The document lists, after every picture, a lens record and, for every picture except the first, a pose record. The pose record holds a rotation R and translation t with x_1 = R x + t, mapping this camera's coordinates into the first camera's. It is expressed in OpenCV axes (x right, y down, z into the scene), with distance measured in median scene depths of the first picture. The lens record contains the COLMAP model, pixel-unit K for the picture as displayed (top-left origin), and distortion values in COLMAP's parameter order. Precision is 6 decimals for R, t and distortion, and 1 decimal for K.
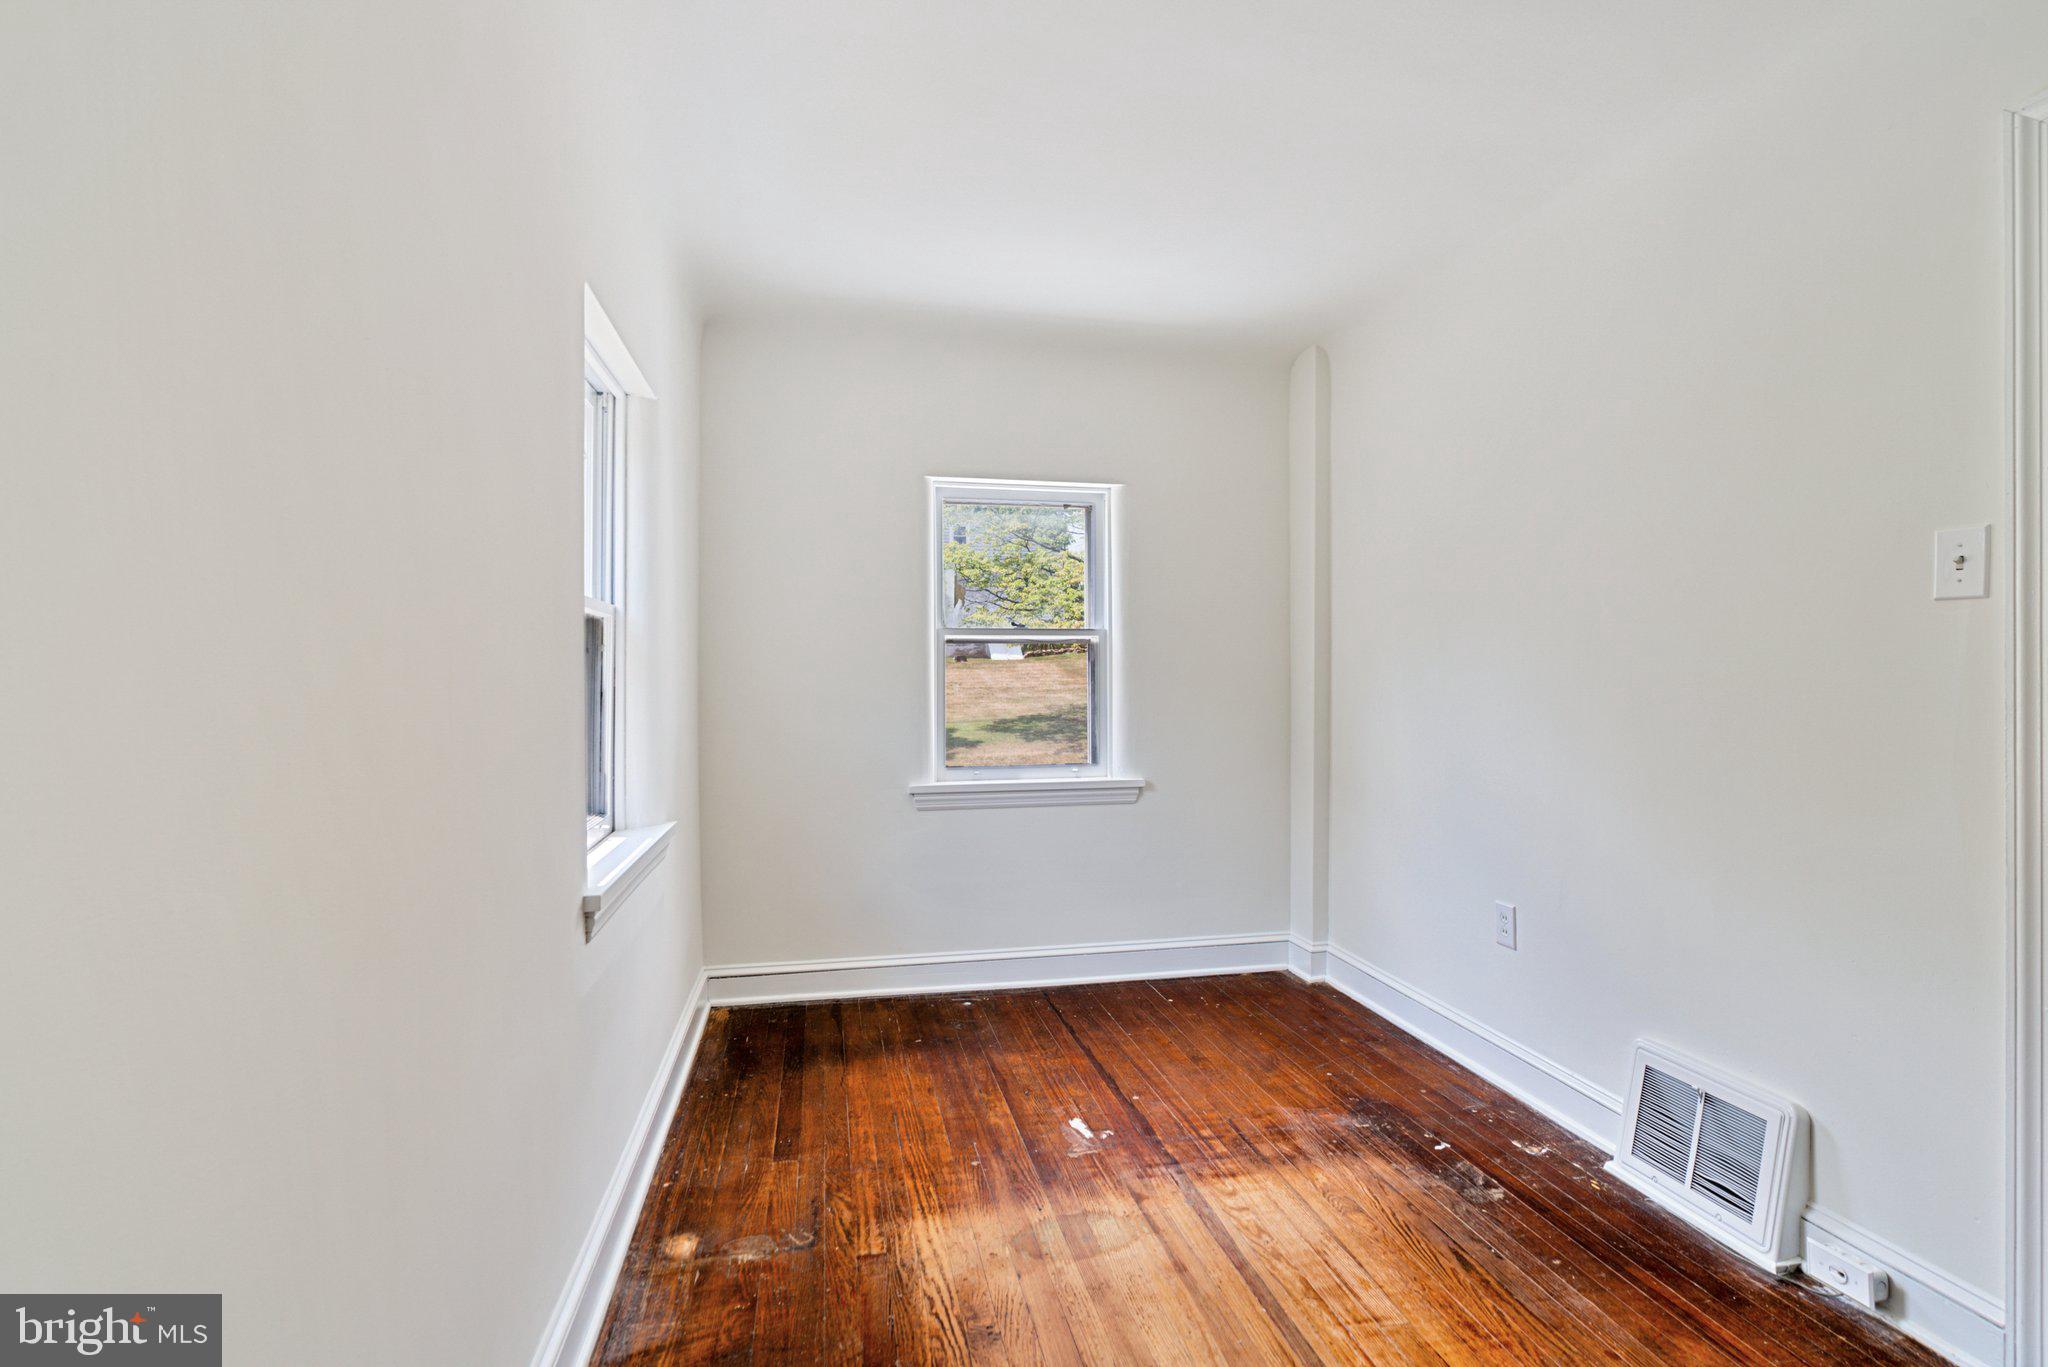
lens RADIAL K [[946.2, 0, 1007.1], [0, 946.2, 667.5], [0, 0, 1]] dist [-0.005667, 0.004191]
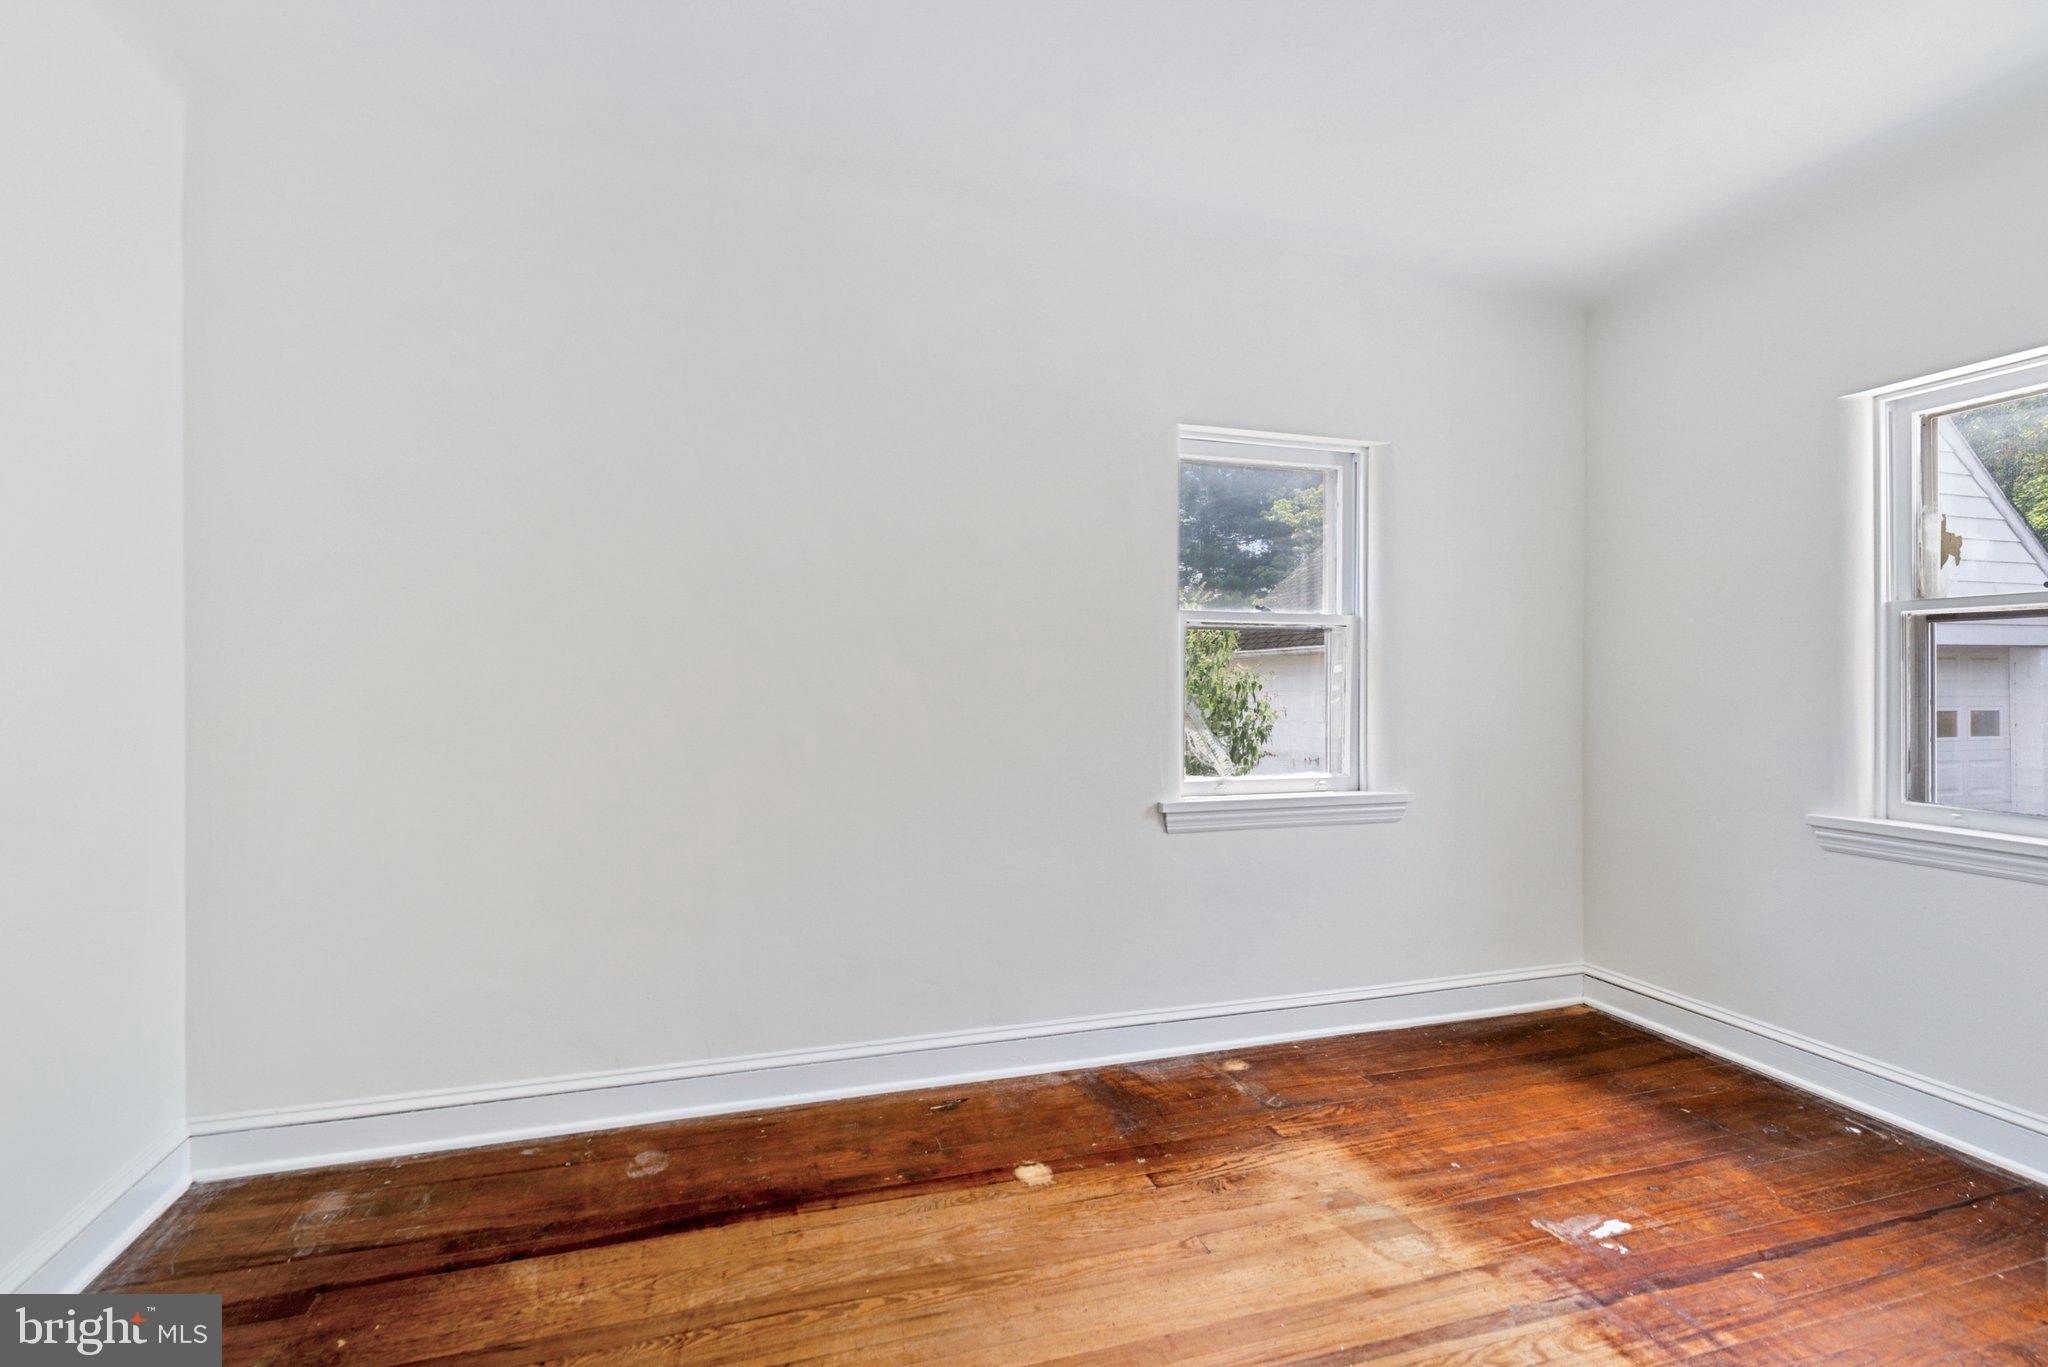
lens RADIAL K [[946.2, 0, 1016.6], [0, 946.2, 683.3], [0, 0, 1]] dist [-0.005667, 0.004191]
pose [[0.092250, 0.009954, -0.995686, 0.820984], [0.002886, 0.999943, 0.010264, 0.018204], [0.995732, -0.003820, 0.092216, 0.431901]]
